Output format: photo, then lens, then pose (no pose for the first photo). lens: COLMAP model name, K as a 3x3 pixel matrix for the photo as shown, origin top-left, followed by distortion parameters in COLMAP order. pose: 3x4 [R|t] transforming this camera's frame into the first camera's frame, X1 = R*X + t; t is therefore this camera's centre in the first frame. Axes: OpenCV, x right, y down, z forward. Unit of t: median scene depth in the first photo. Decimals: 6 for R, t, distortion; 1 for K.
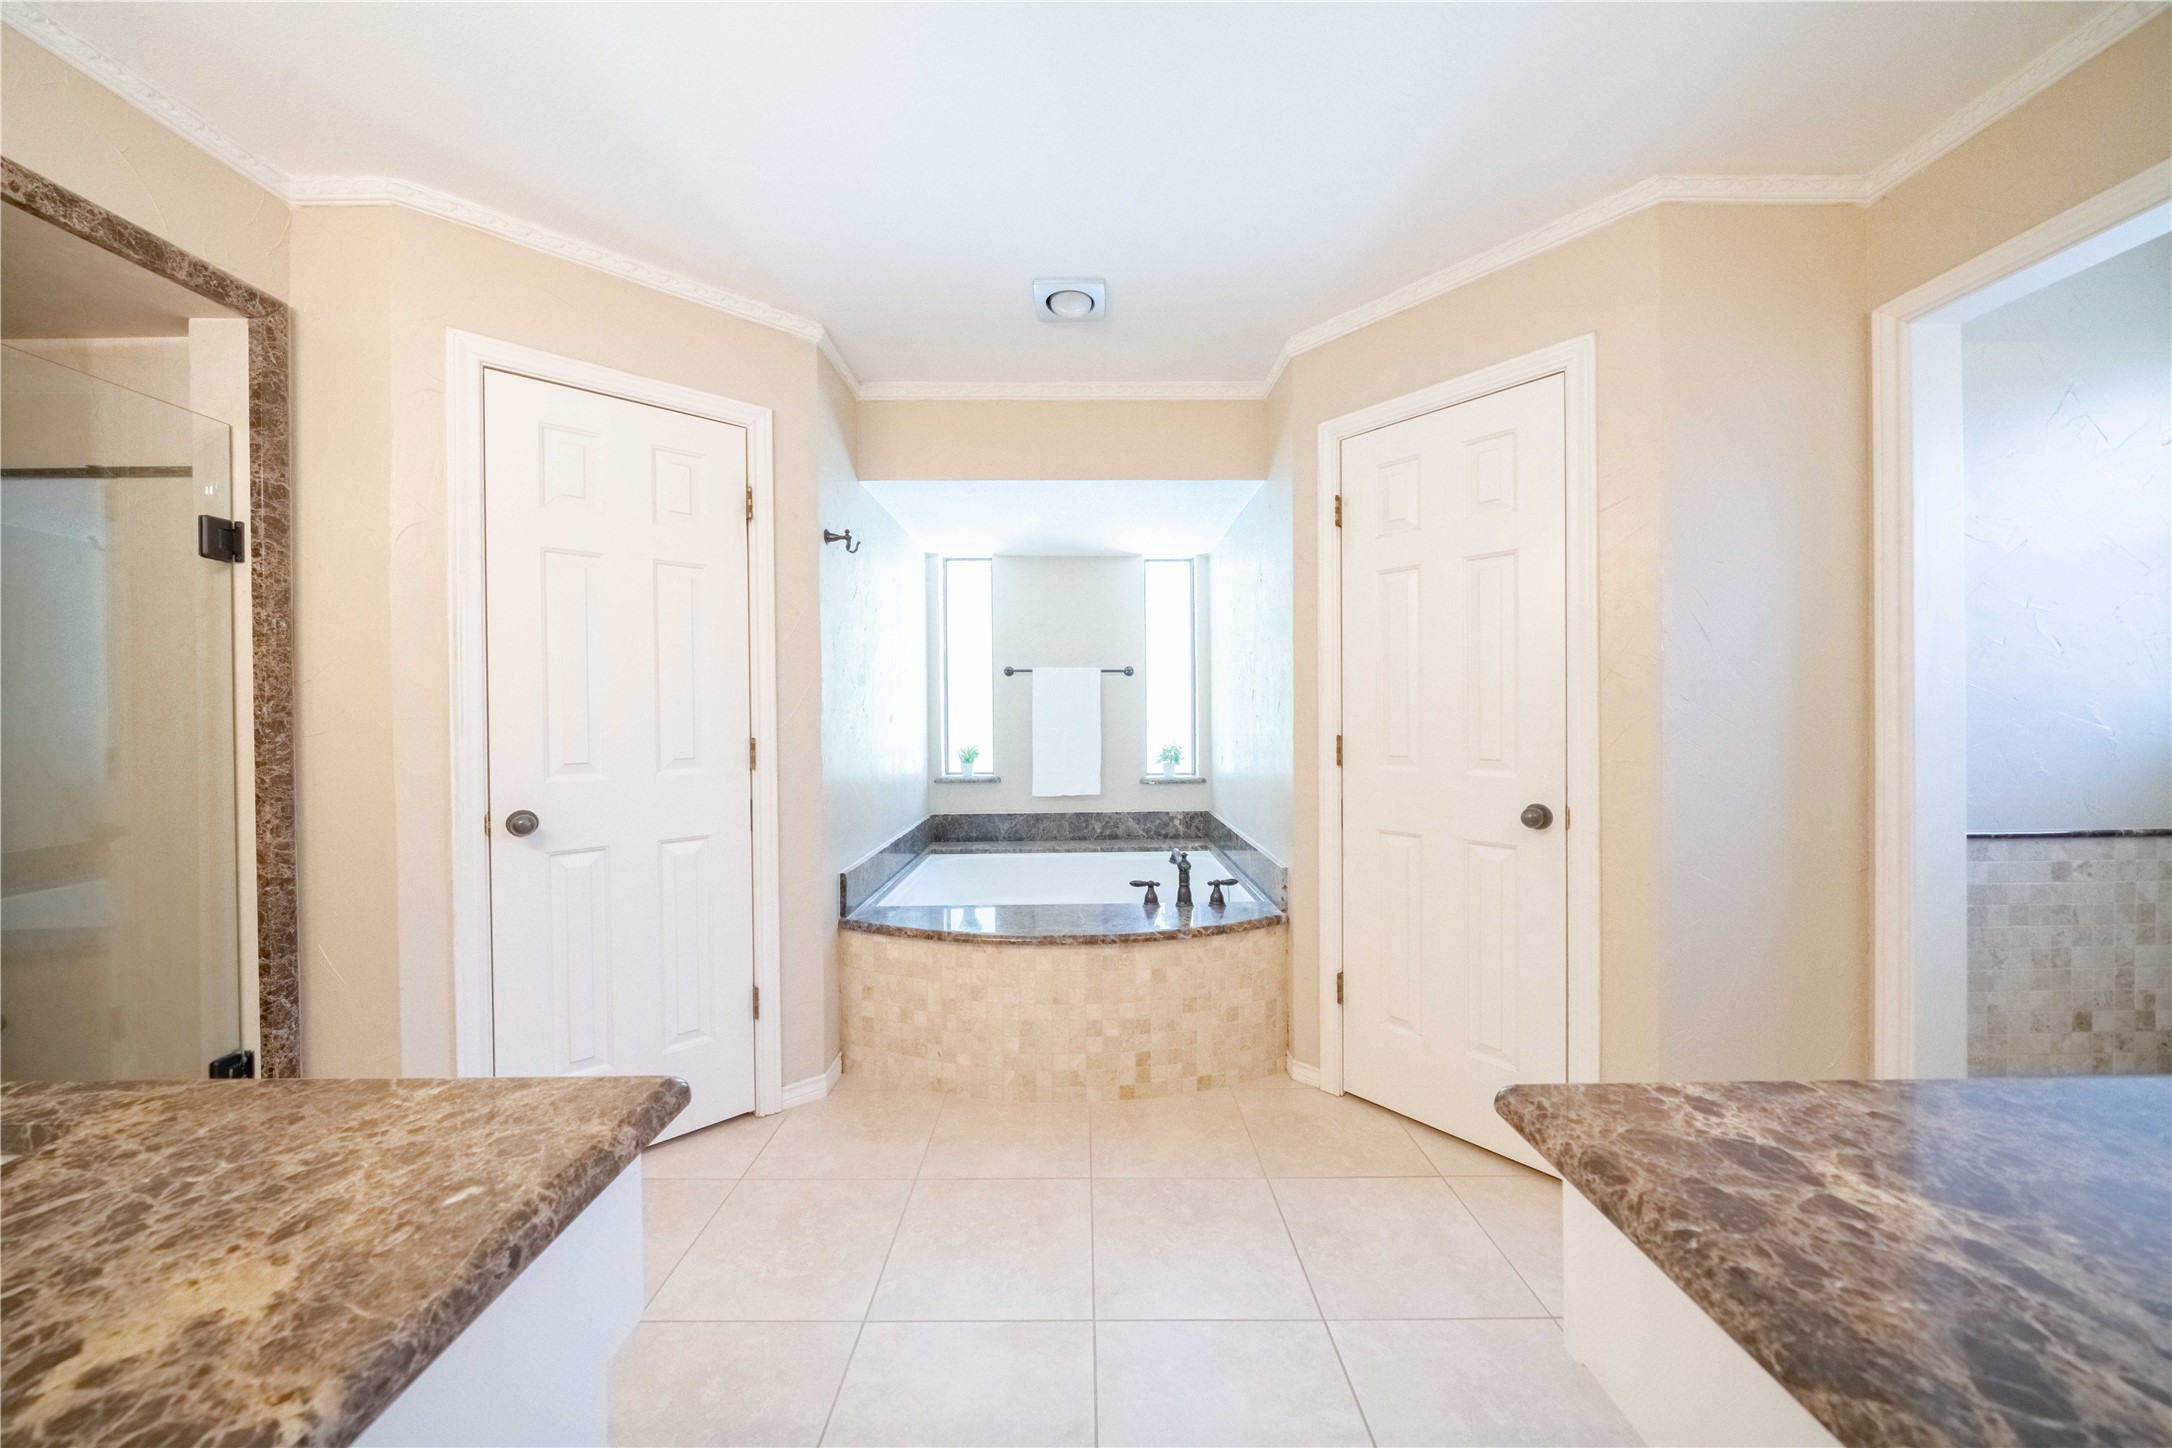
lens RADIAL K [[740.8, 0, 1082.1], [0, 740.8, 719.3], [0, 0, 1]] dist [-0.002155, -0.000026]
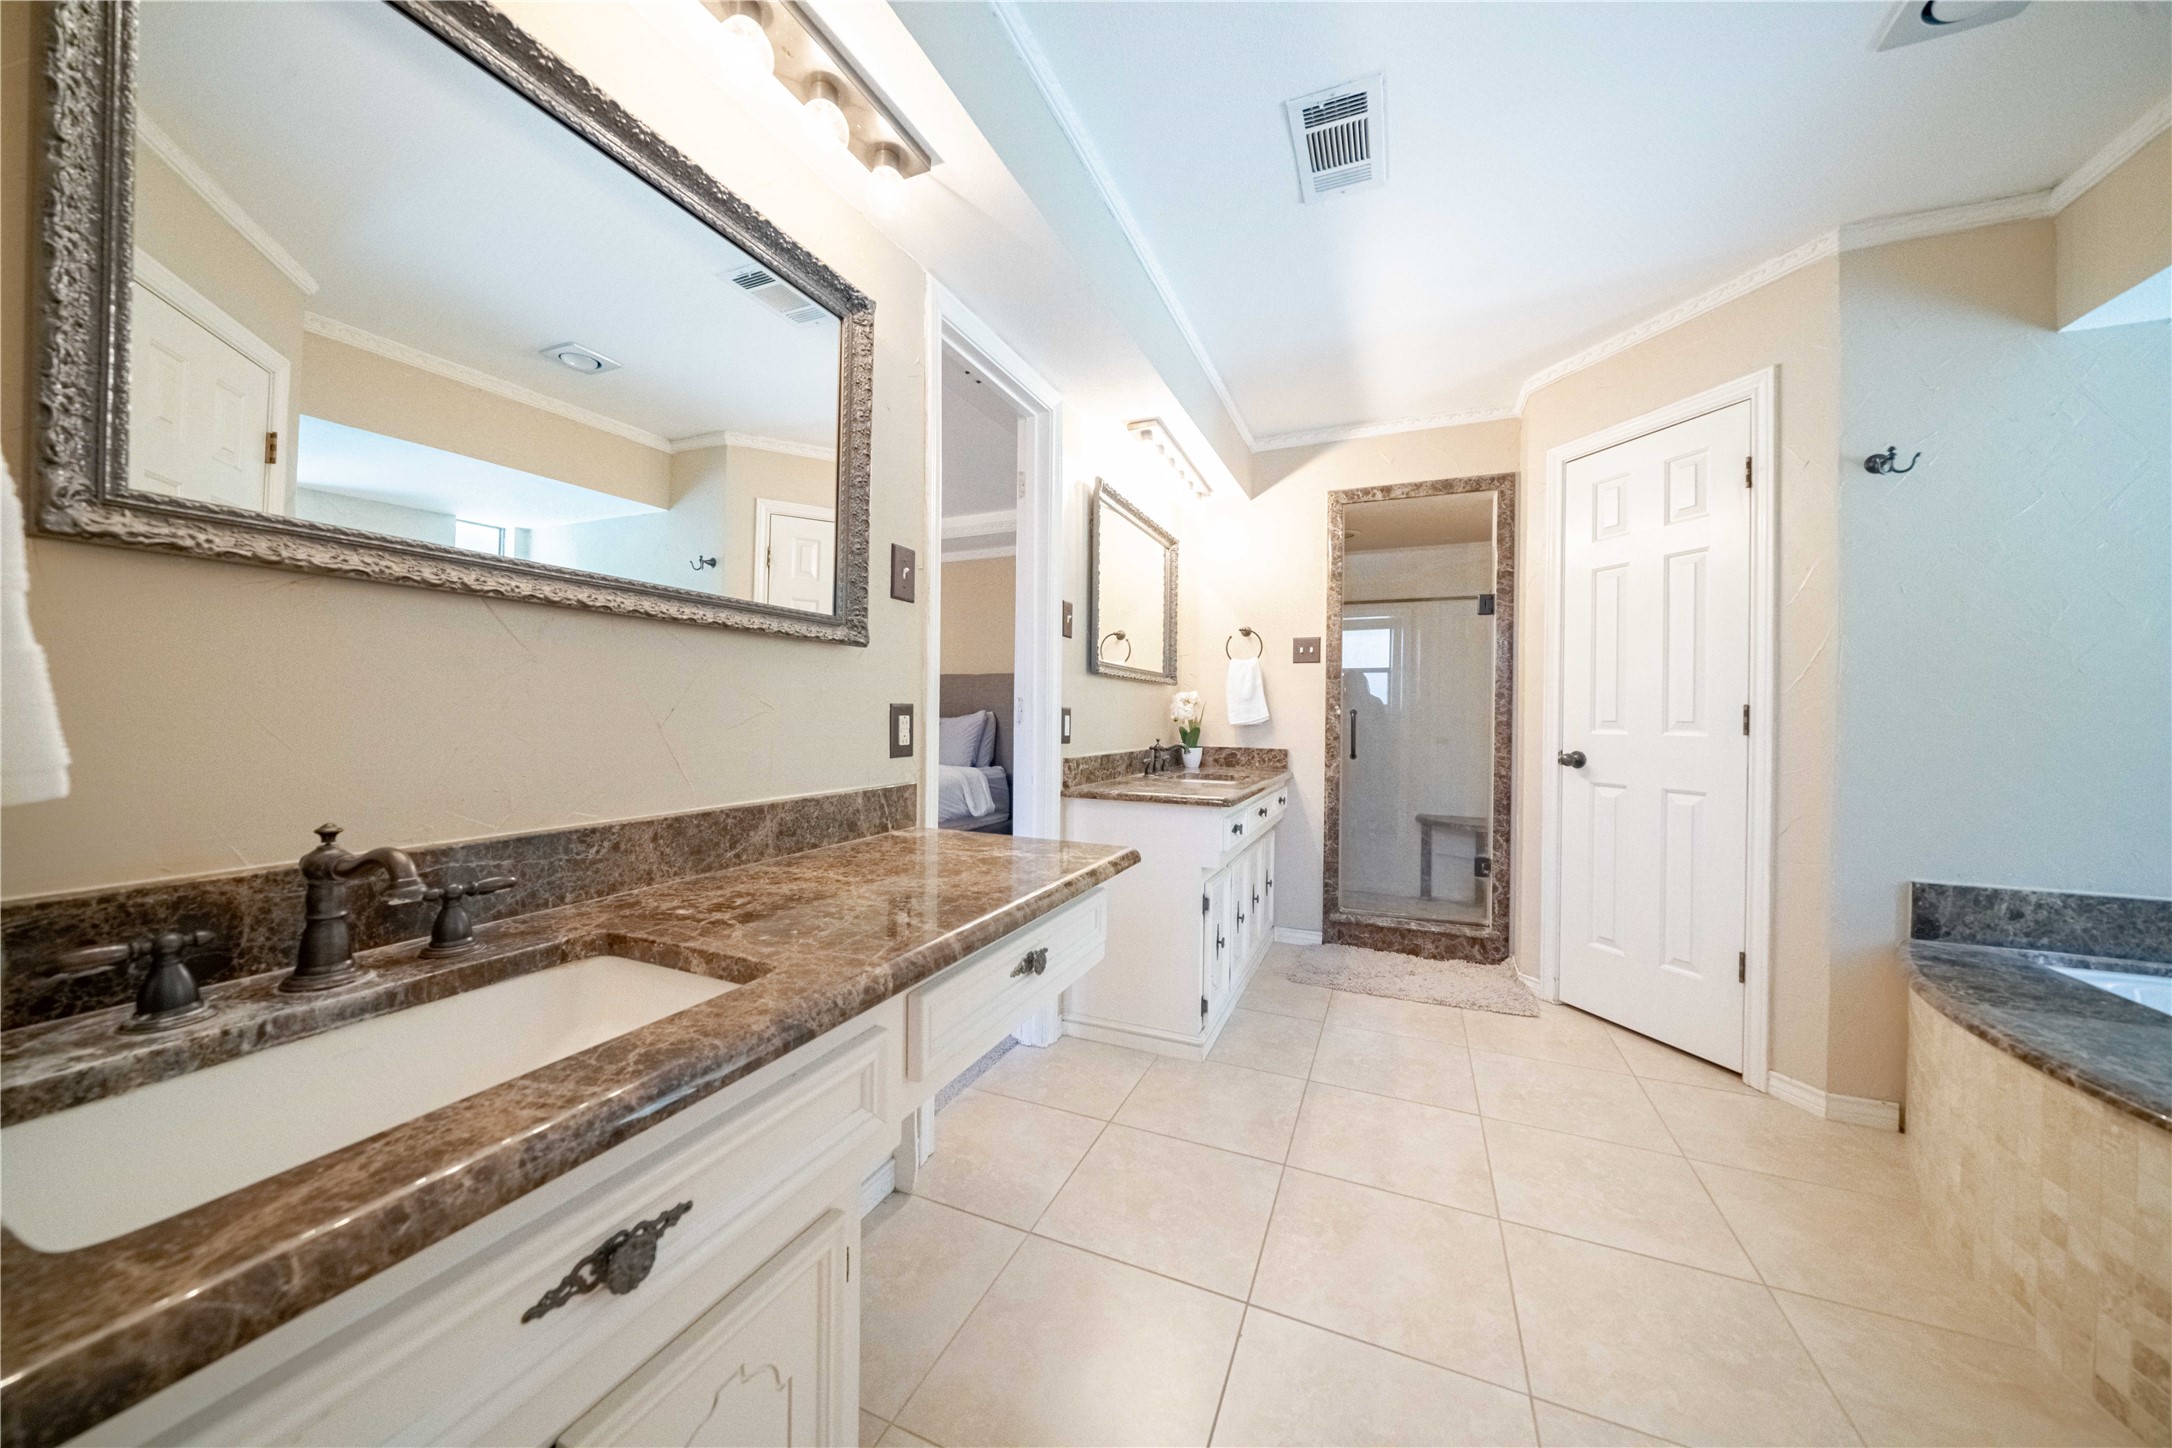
lens RADIAL K [[740.8, 0, 1082.9], [0, 740.8, 712.8], [0, 0, 1]] dist [-0.002155, -0.000026]
pose [[-0.395011, 0.006788, -0.918652, 0.988516], [-0.007678, 0.999913, 0.010690, 0.037969], [0.918645, 0.011276, -0.394924, 0.666668]]
